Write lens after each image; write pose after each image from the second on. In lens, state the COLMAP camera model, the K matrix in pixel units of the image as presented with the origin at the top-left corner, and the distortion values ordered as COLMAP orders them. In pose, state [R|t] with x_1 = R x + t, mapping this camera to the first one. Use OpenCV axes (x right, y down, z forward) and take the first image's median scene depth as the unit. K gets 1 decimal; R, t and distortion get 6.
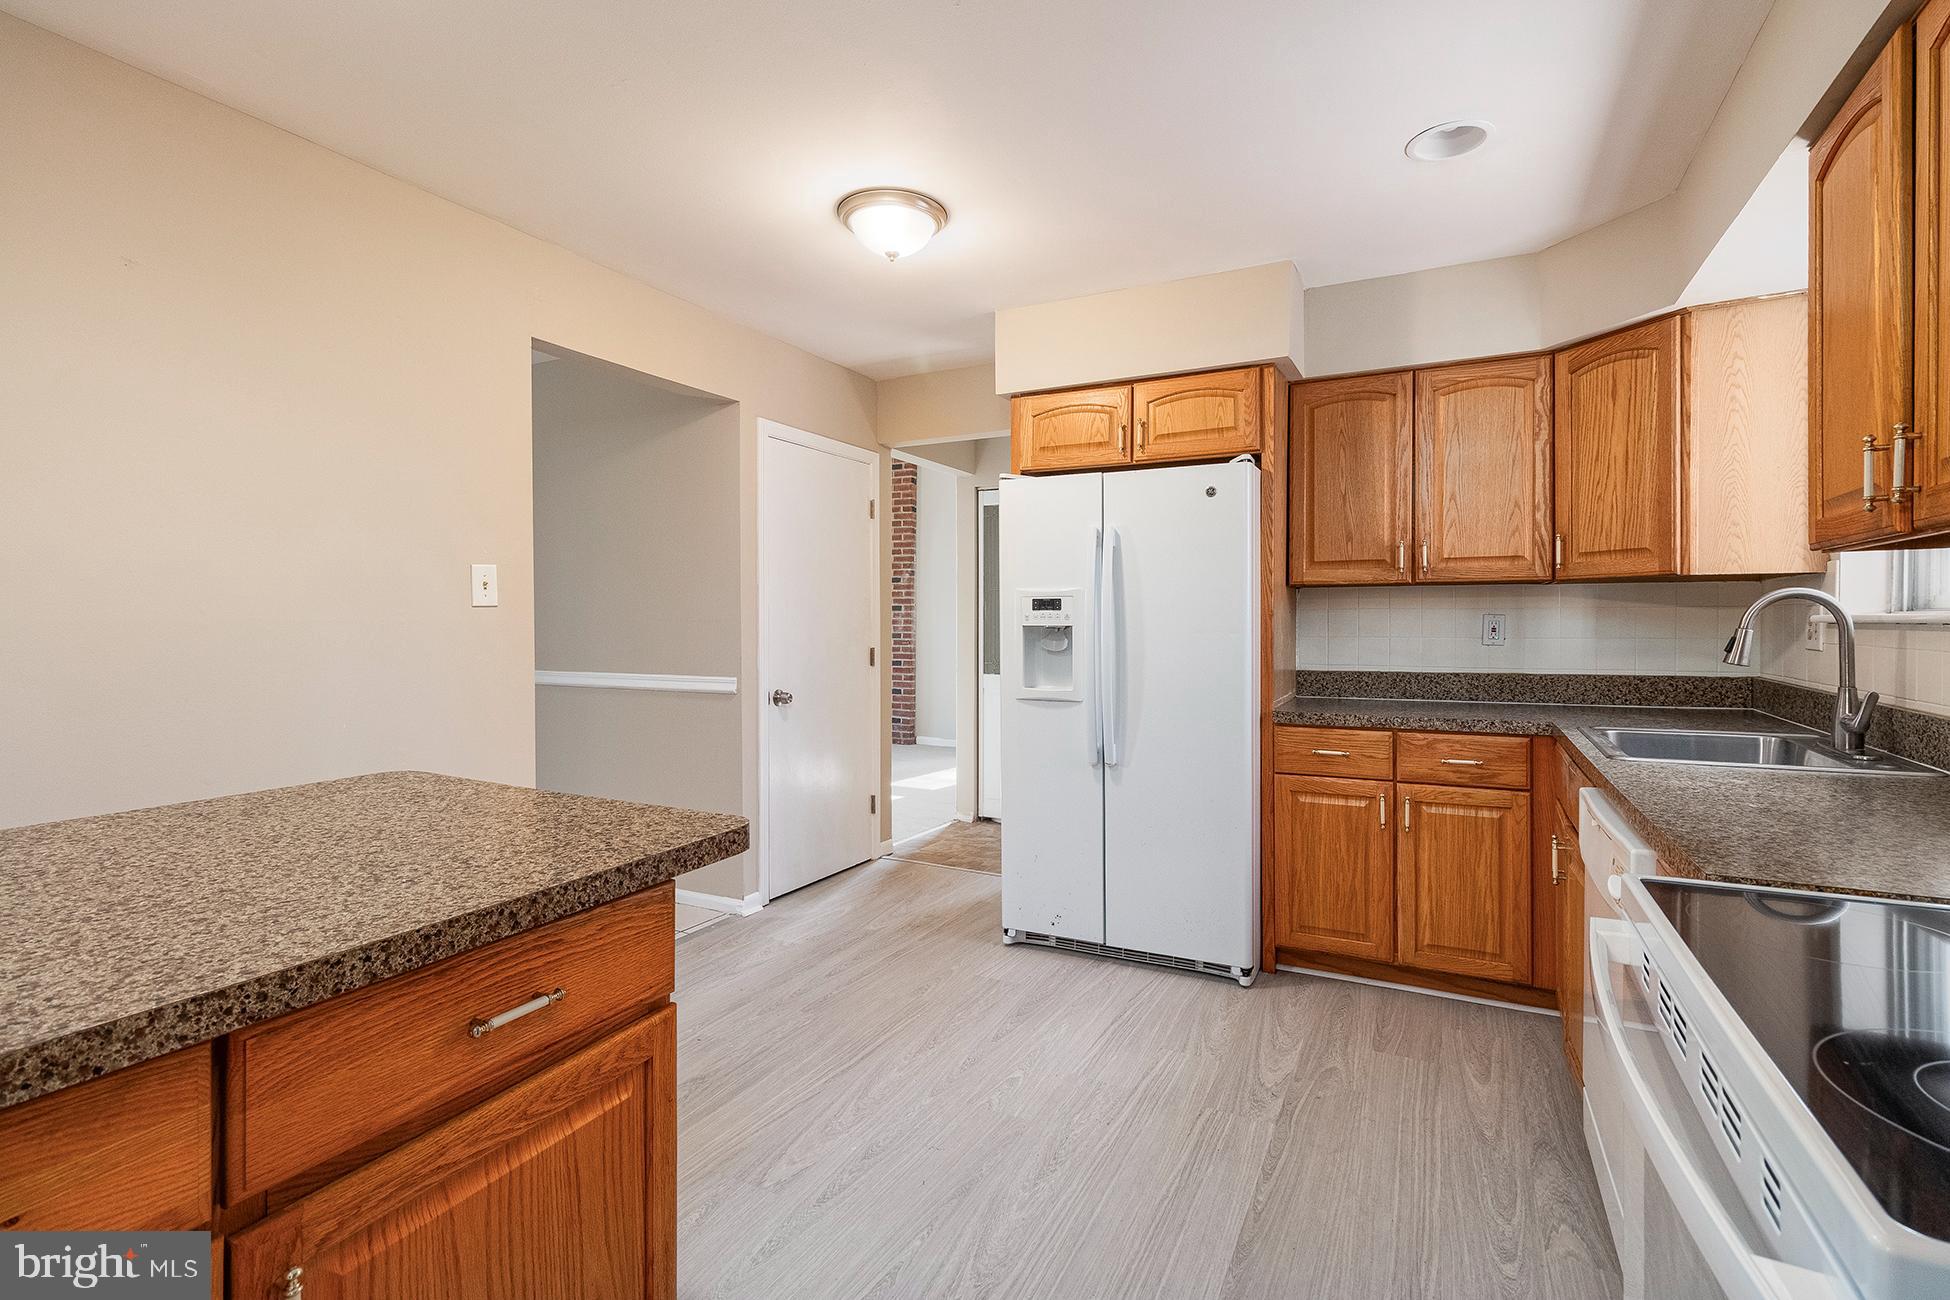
lens RADIAL K [[921.7, 0, 977.0], [0, 921.7, 636.3], [0, 0, 1]] dist [0.003966, 0.000167]
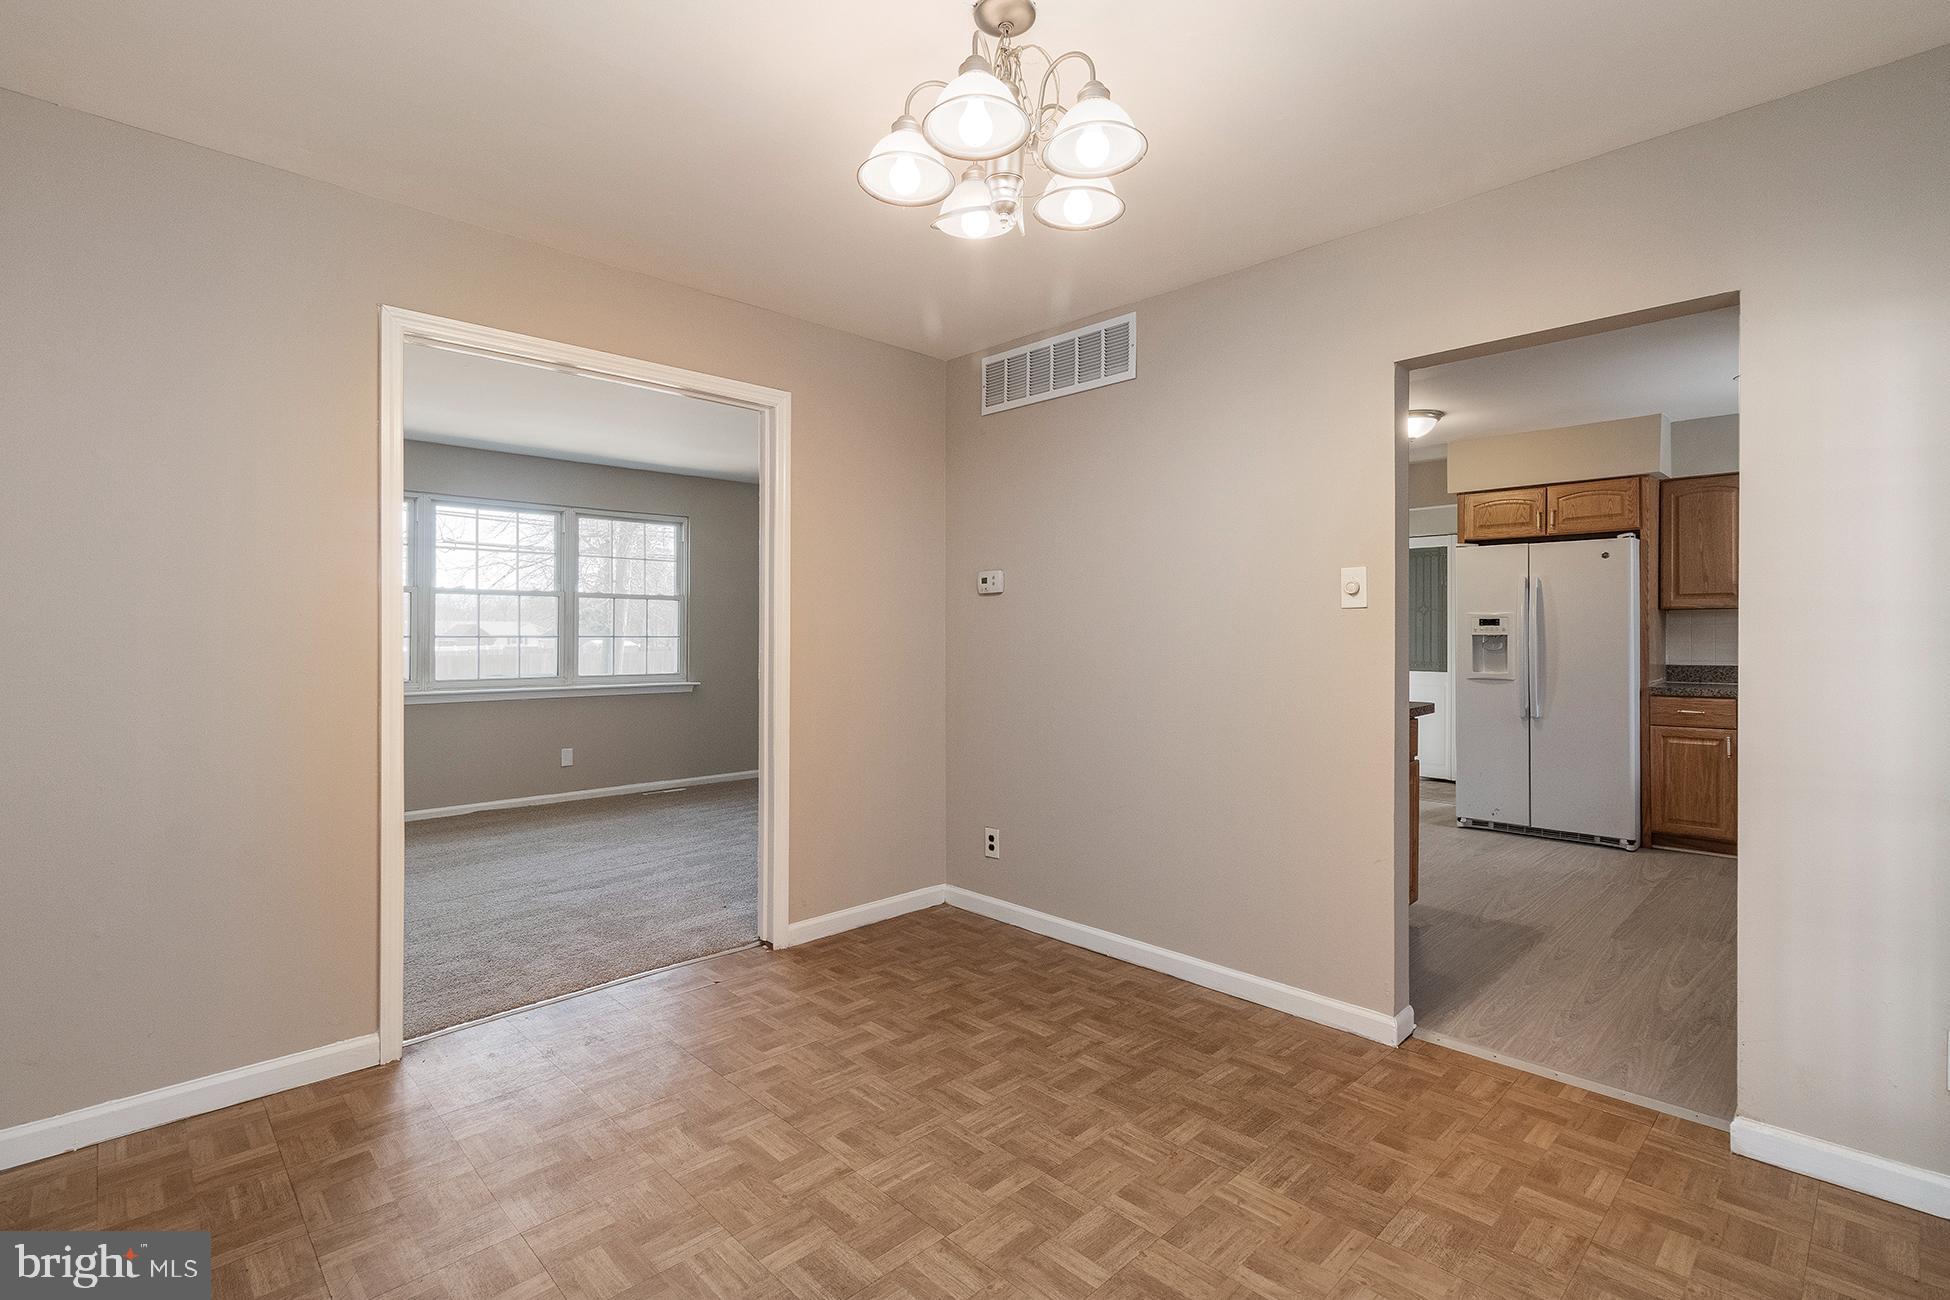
lens RADIAL K [[921.7, 0, 971.0], [0, 921.7, 636.4], [0, 0, 1]] dist [0.003966, 0.000167]
pose [[0.950953, 0.001266, -0.309333, -0.305142], [-0.004790, 0.999932, -0.010633, 0.014063], [0.309298, 0.011593, 0.950894, -0.898635]]
